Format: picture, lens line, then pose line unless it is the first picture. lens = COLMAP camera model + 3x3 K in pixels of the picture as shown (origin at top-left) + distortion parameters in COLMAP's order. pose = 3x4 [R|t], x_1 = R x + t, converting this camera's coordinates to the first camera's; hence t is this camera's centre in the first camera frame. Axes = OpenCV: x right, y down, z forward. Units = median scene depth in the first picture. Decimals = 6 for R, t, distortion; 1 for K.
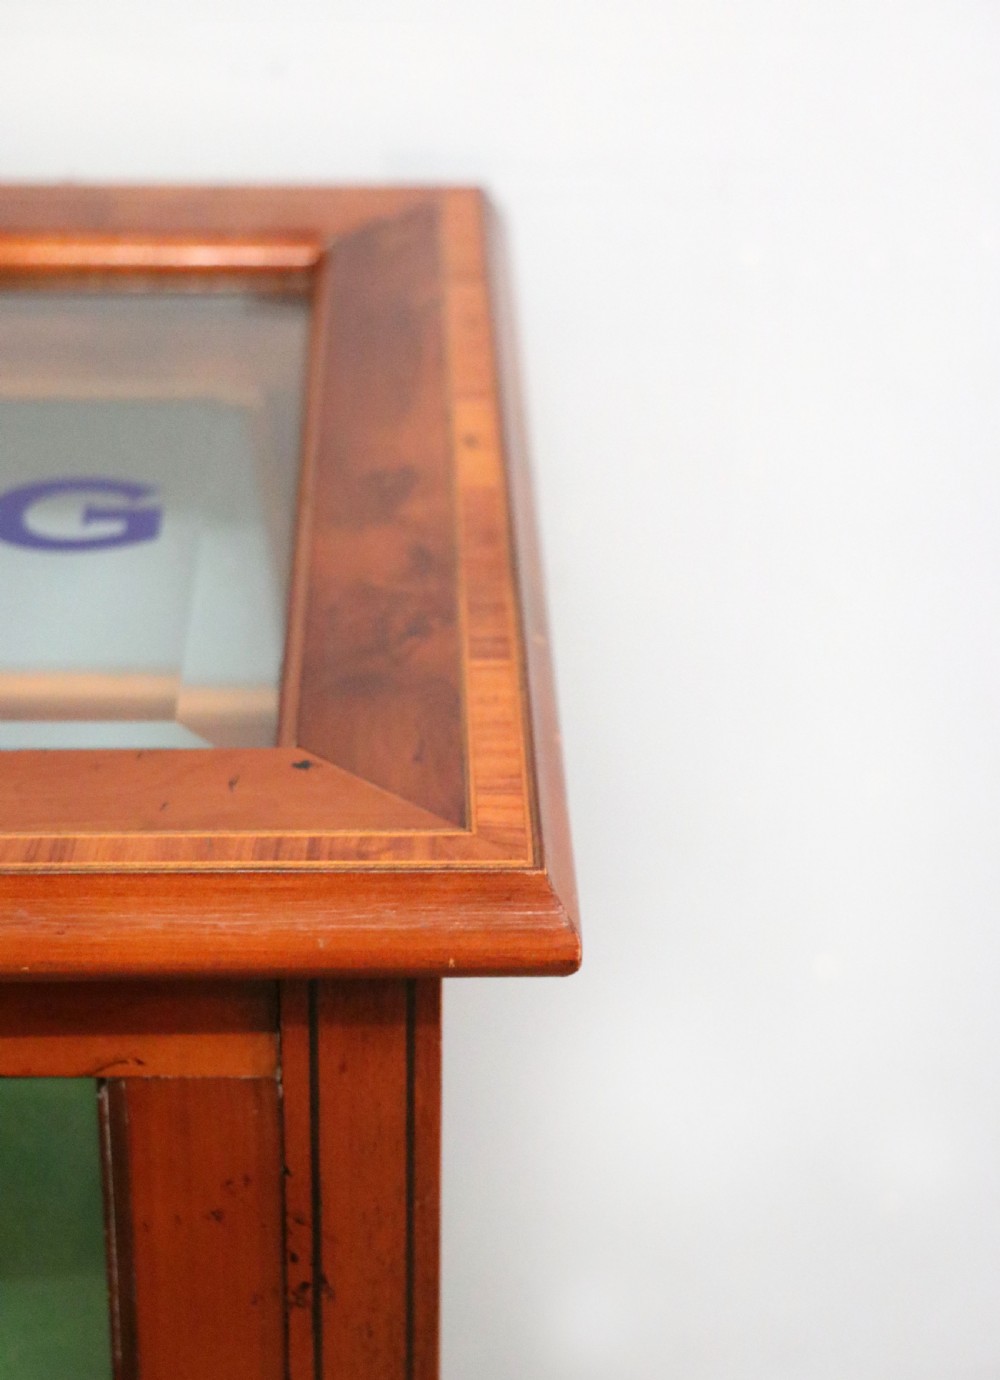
lens RADIAL K [[2837.5, 0, 492.9], [0, 2837.5, 684.2], [0, 0, 1]] dist [0.156301, 0.000000]
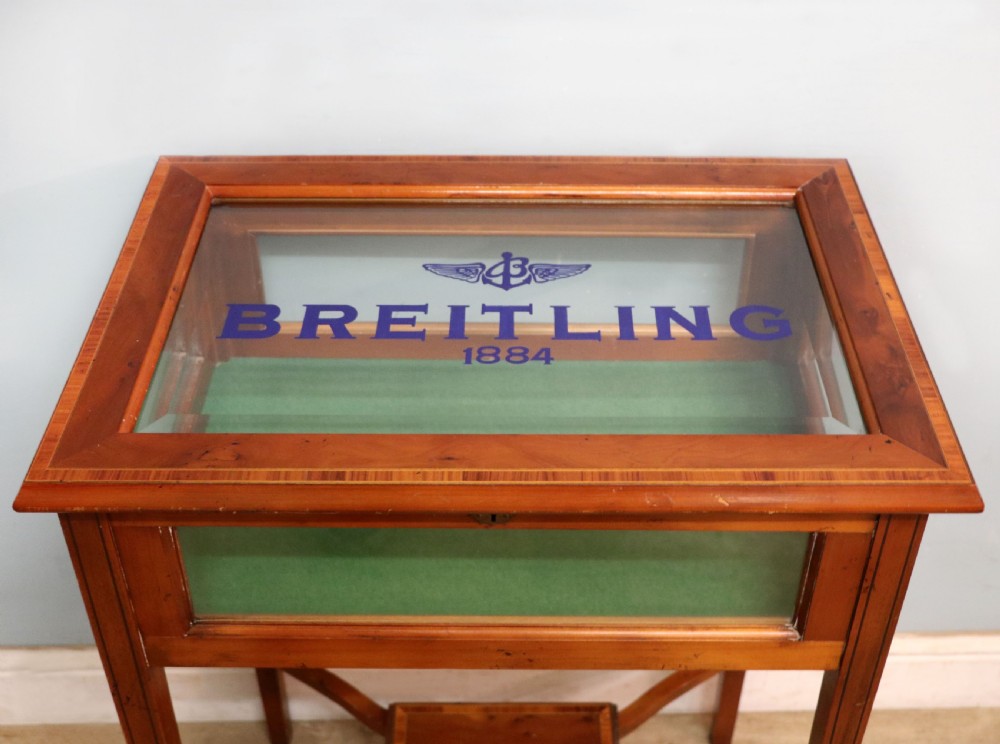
lens RADIAL K [[1339.9, 0, 528.6], [0, 1339.9, 389.2], [0, 0, 1]] dist [-0.045275, 0.000000]
pose [[0.999884, 0.010411, -0.011084, -0.448877], [-0.008042, 0.980652, 0.195596, -0.316720], [0.012906, -0.195484, 0.980622, -0.477533]]
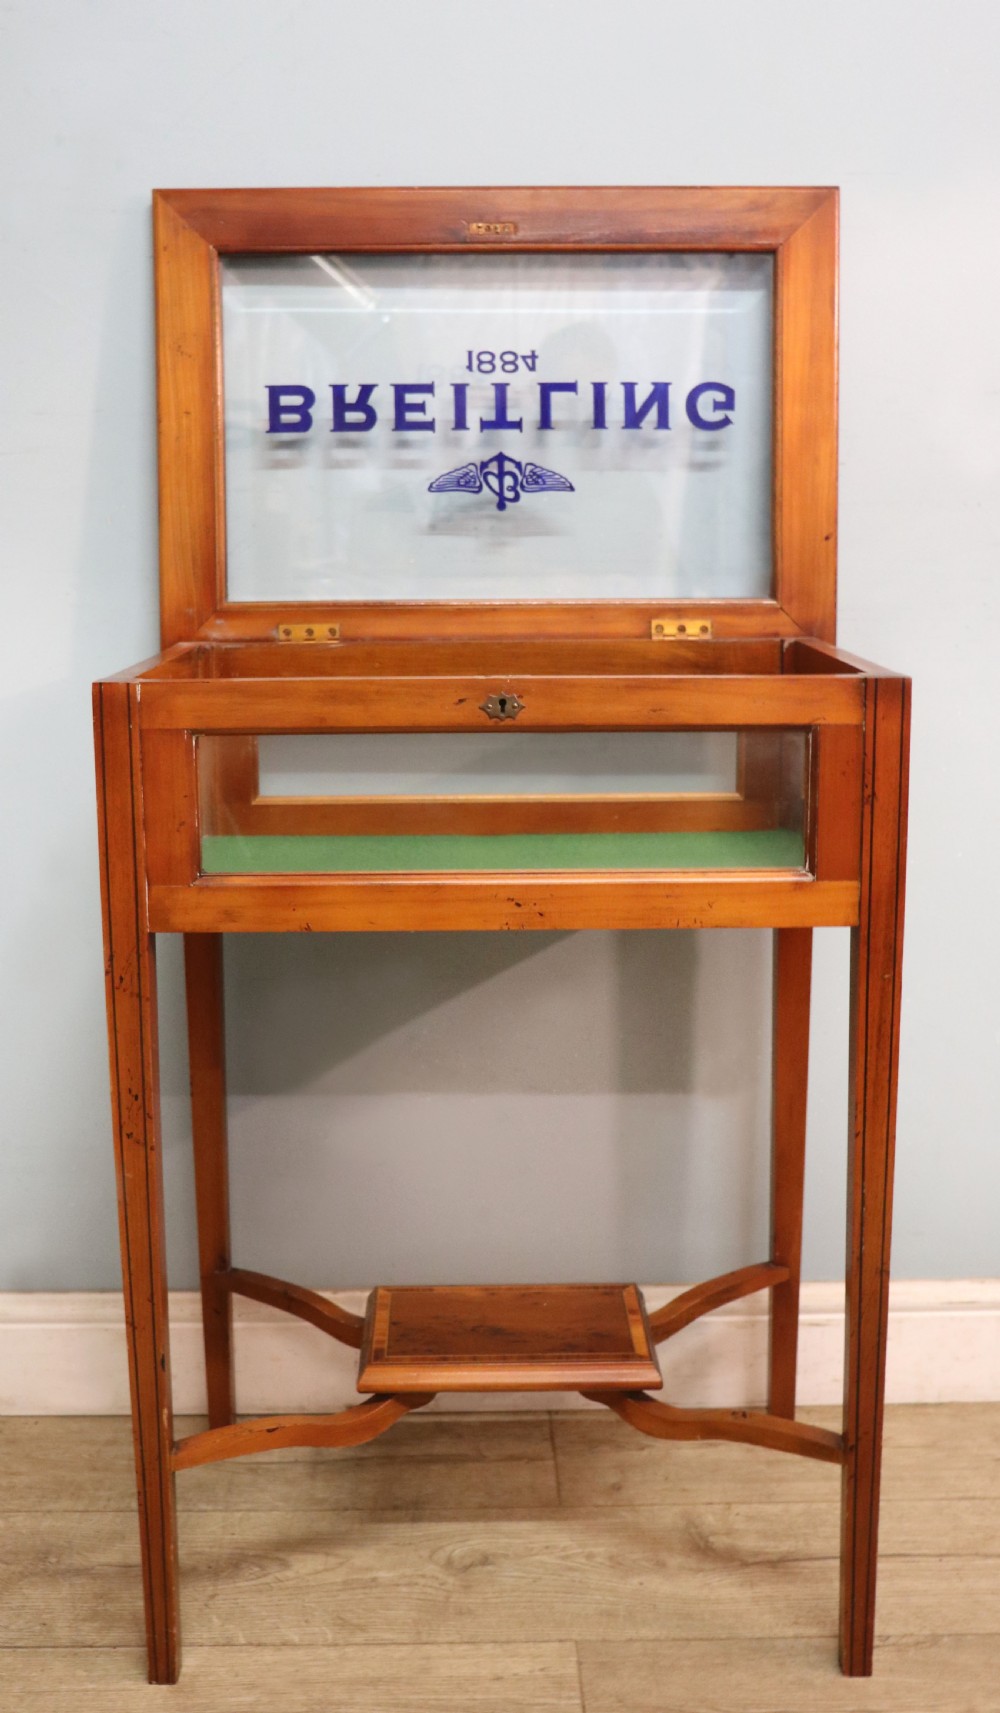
lens RADIAL K [[1832.6, 0, 481.6], [0, 1832.6, 817.8], [0, 0, 1]] dist [-0.071807, 0.000000]
pose [[0.999703, -0.017729, -0.016693, -0.494389], [0.011509, 0.948108, -0.317740, 0.927006], [0.021460, 0.317454, 0.948031, -1.057386]]
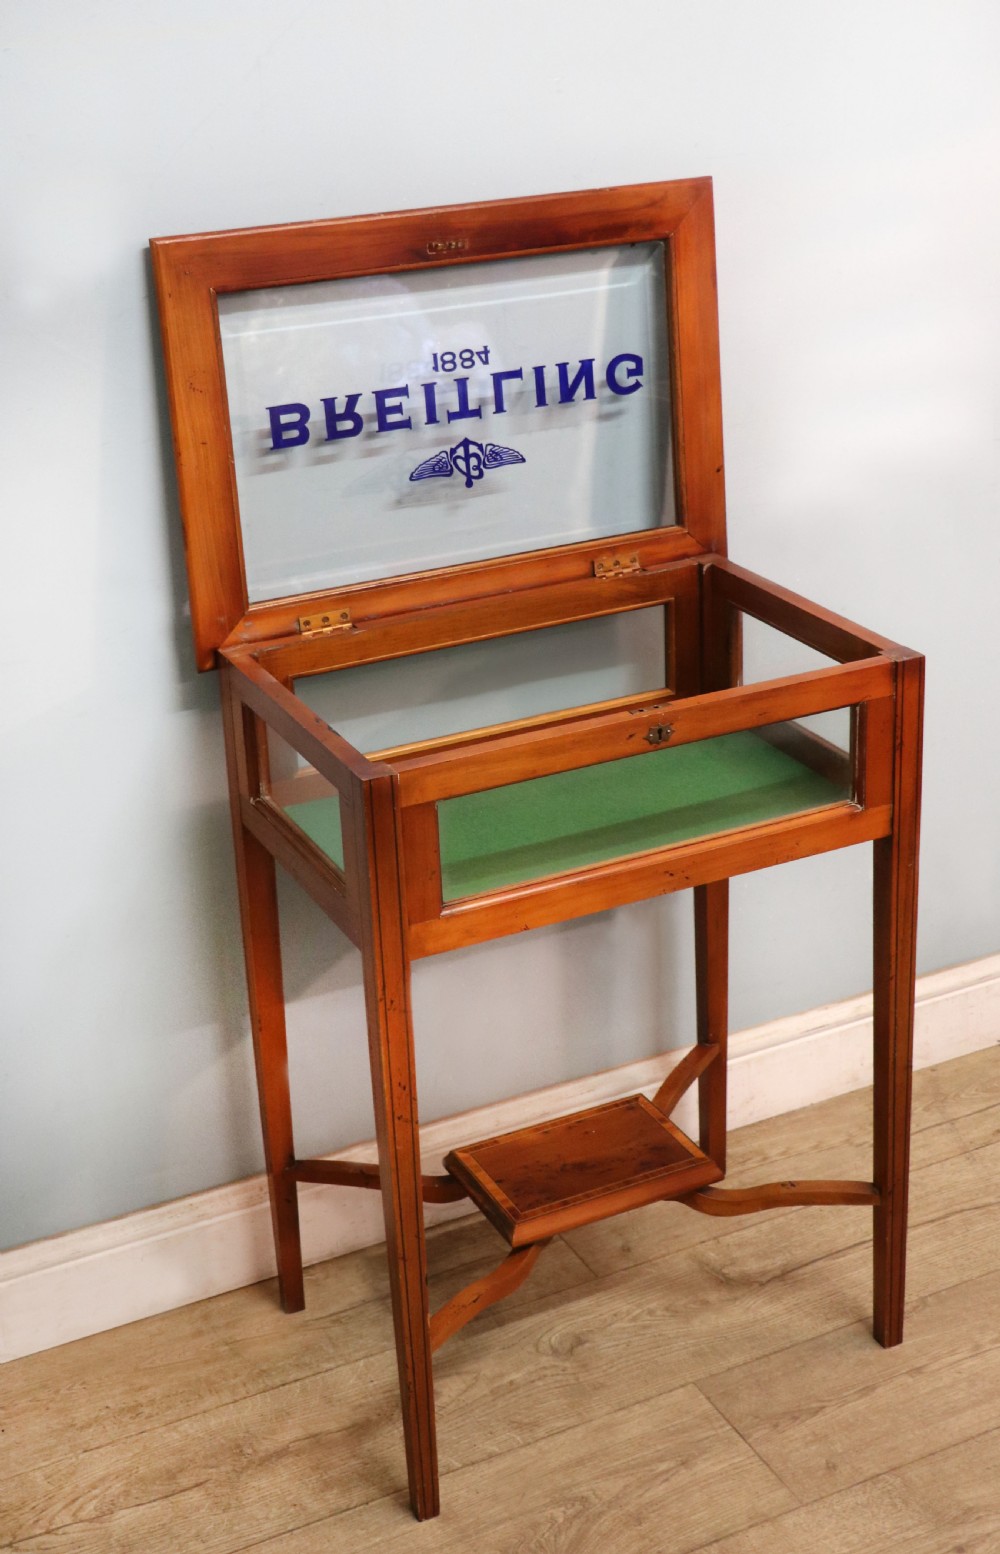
lens RADIAL K [[2150.3, 0, 458.0], [0, 2150.3, 647.1], [0, 0, 1]] dist [-0.027416, 0.000000]
pose [[0.913572, -0.189075, 0.360050, -1.929501], [0.242234, 0.964152, -0.108323, 0.264932], [-0.326662, 0.186177, 0.926623, -1.983058]]
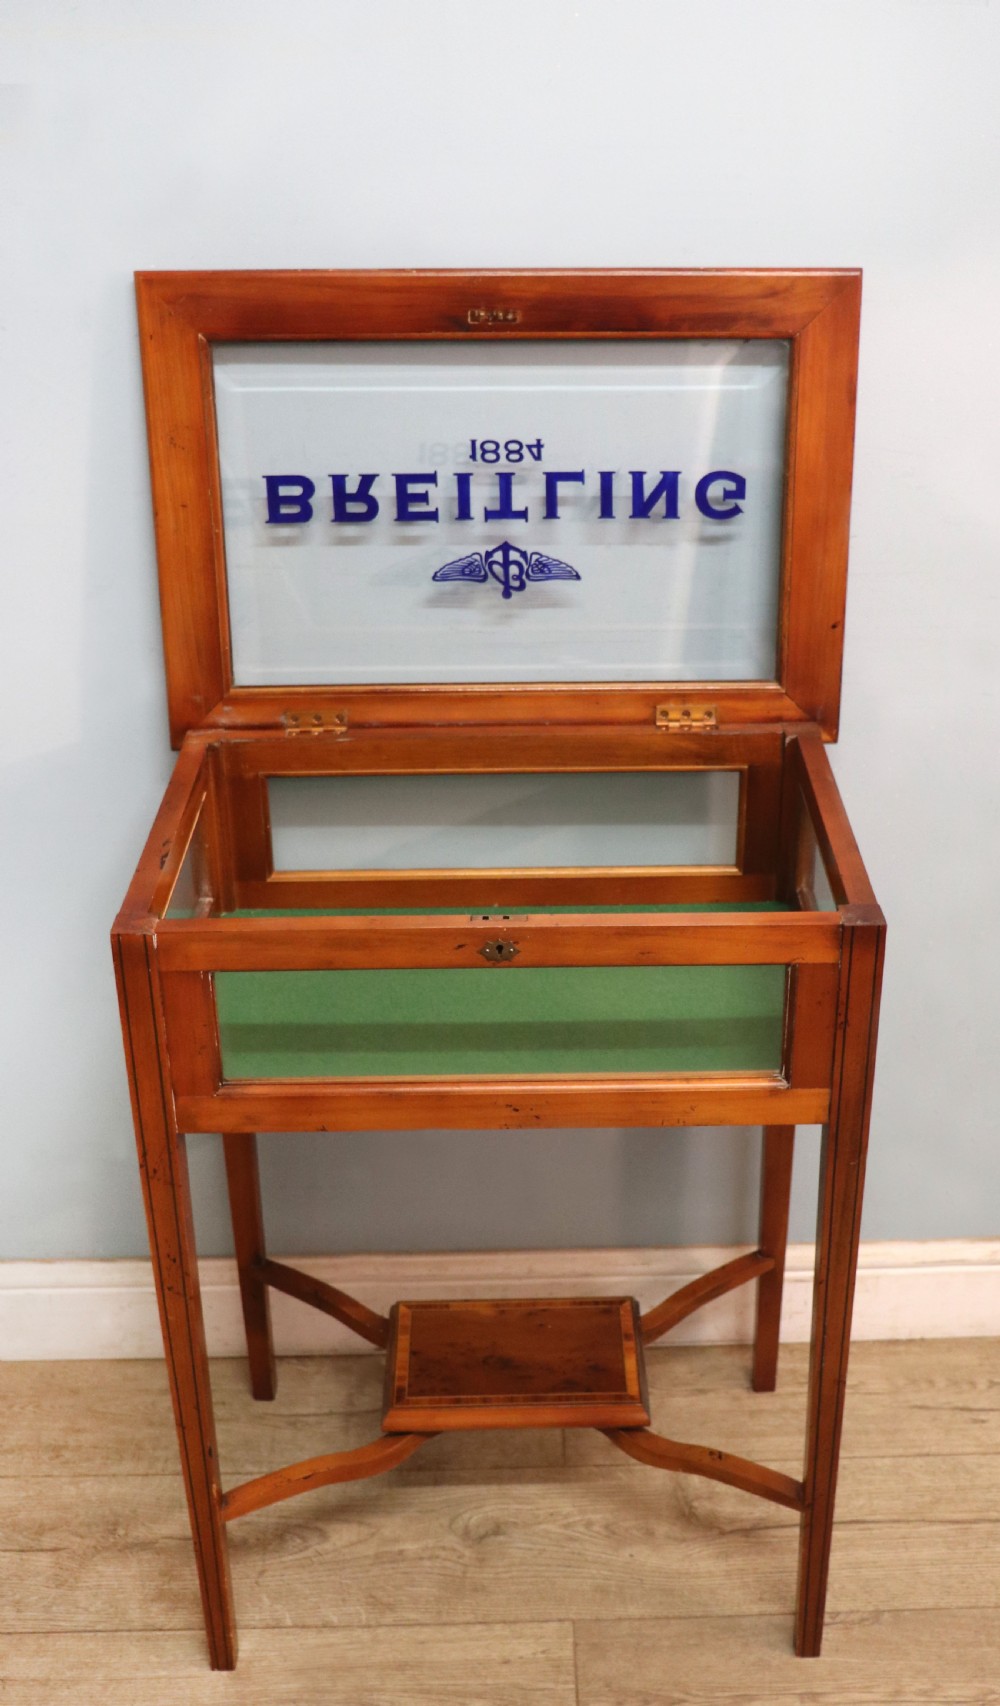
lens RADIAL K [[1952.2, 0, 567.9], [0, 1952.2, 849.1], [0, 0, 1]] dist [-0.078447, 0.000000]
pose [[0.999885, -0.015168, 0.000423, -0.417095], [0.015174, 0.999504, -0.027603, 0.054312], [-0.000004, 0.027606, 0.999619, -1.495544]]
